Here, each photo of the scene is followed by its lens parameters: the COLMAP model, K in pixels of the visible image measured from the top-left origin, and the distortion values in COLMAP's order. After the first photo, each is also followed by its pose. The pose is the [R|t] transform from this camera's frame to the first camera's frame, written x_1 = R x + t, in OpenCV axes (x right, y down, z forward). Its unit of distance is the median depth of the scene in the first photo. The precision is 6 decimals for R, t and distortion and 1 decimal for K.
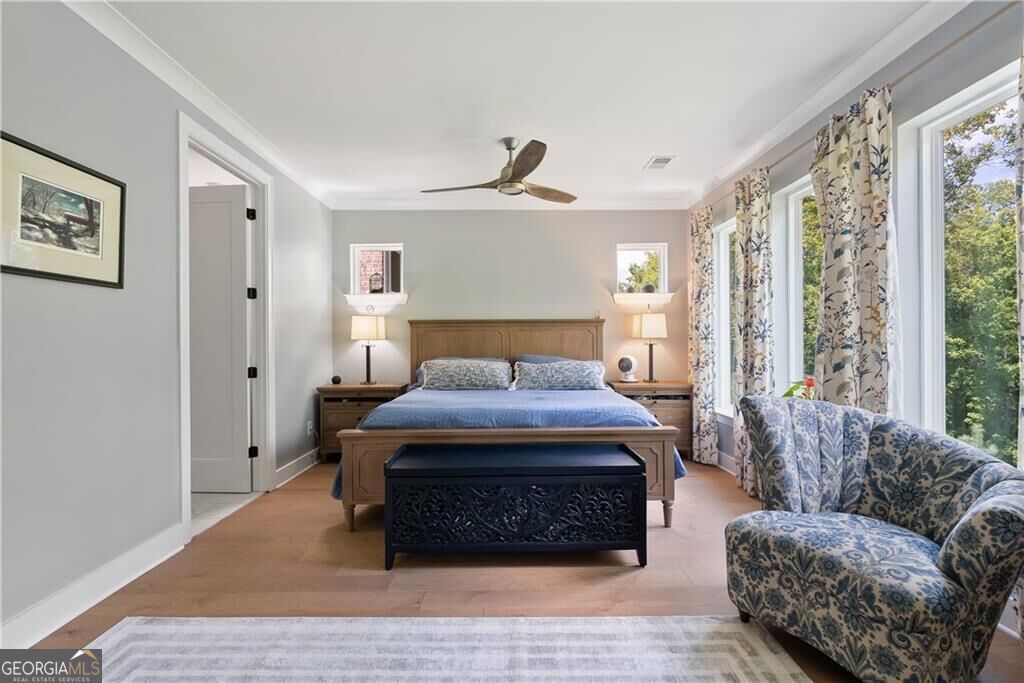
lens RADIAL K [[464.2, 0, 510.2], [0, 464.2, 343.7], [0, 0, 1]] dist [-0.014301, 0.005908]
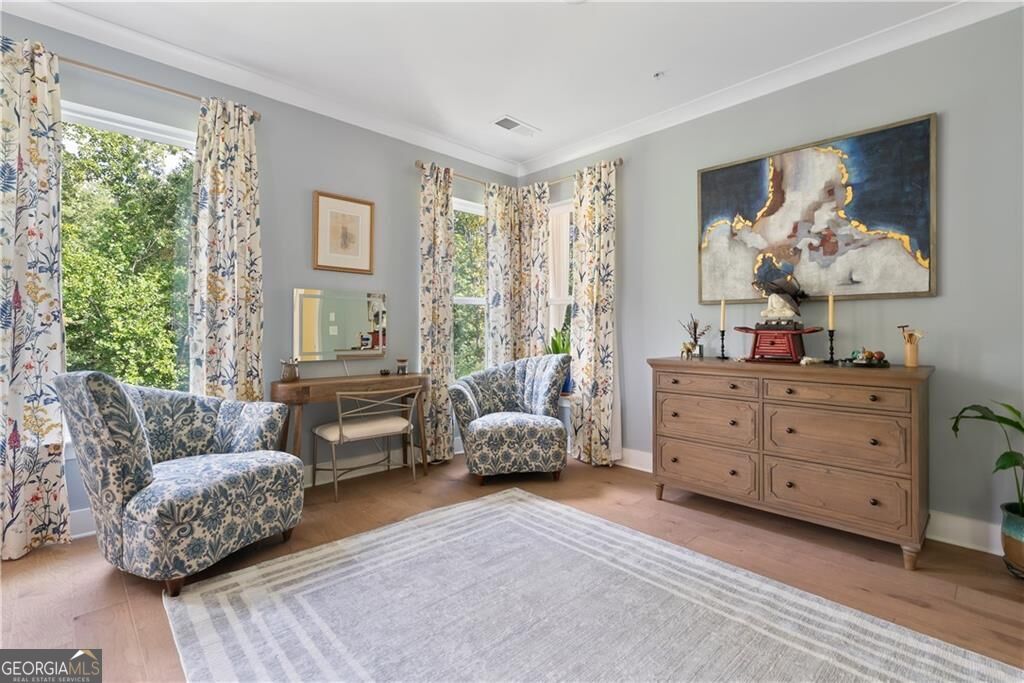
lens RADIAL K [[464.2, 0, 518.4], [0, 464.2, 333.5], [0, 0, 1]] dist [-0.014301, 0.005908]
pose [[-0.680658, 0.005950, 0.732577, -0.575865], [0.000240, 0.999969, -0.007899, 0.049209], [-0.732601, -0.005201, -0.680638, 0.936017]]
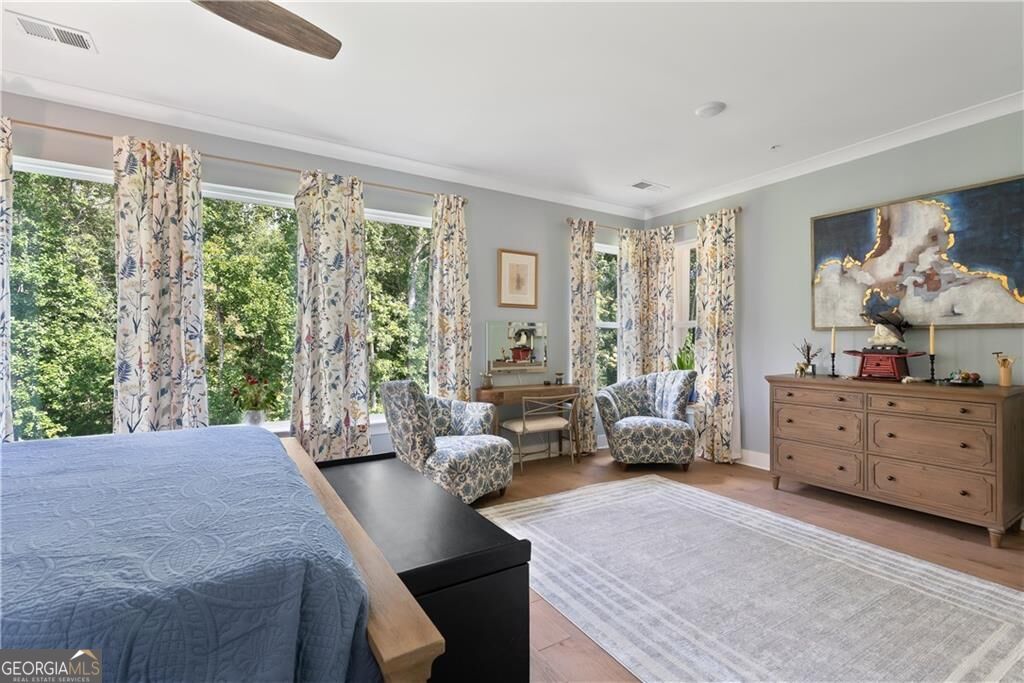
lens RADIAL K [[464.2, 0, 512.8], [0, 464.2, 344.7], [0, 0, 1]] dist [-0.014301, 0.005908]
pose [[-0.506766, 0.004192, 0.862074, -0.811021], [0.000126, 0.999989, -0.004789, 0.010055], [-0.862084, -0.002318, -0.506761, 1.358364]]
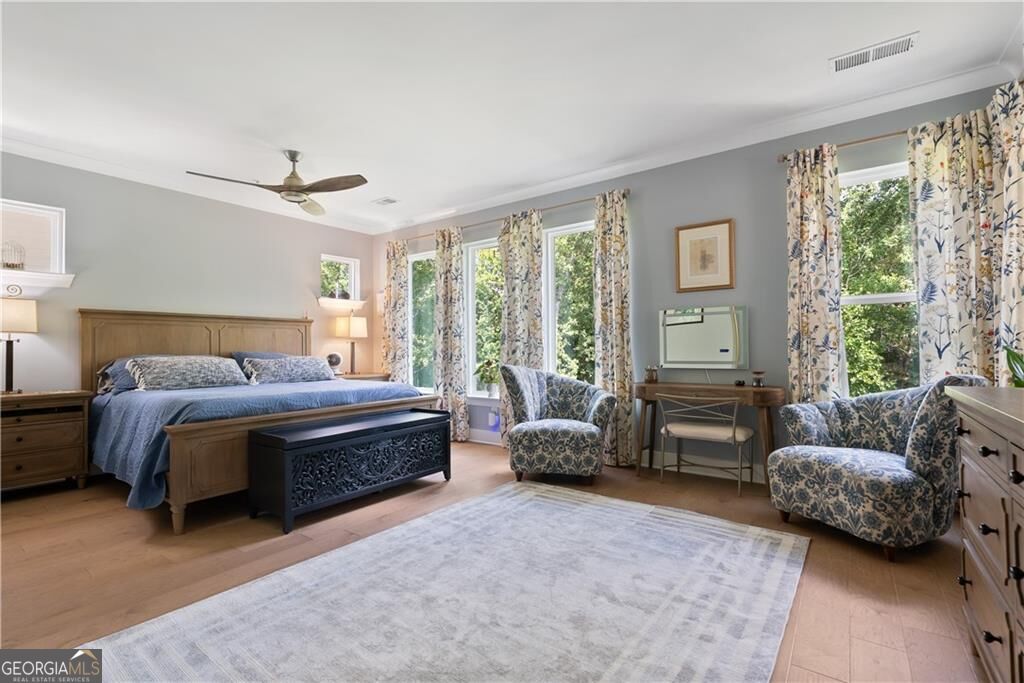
lens RADIAL K [[464.2, 0, 506.1], [0, 464.2, 350.7], [0, 0, 1]] dist [-0.014301, 0.005908]
pose [[0.614992, -0.004446, 0.788521, -0.855405], [0.005306, 0.999985, 0.001501, 0.049823], [-0.788516, 0.003261, 0.615006, -0.113595]]
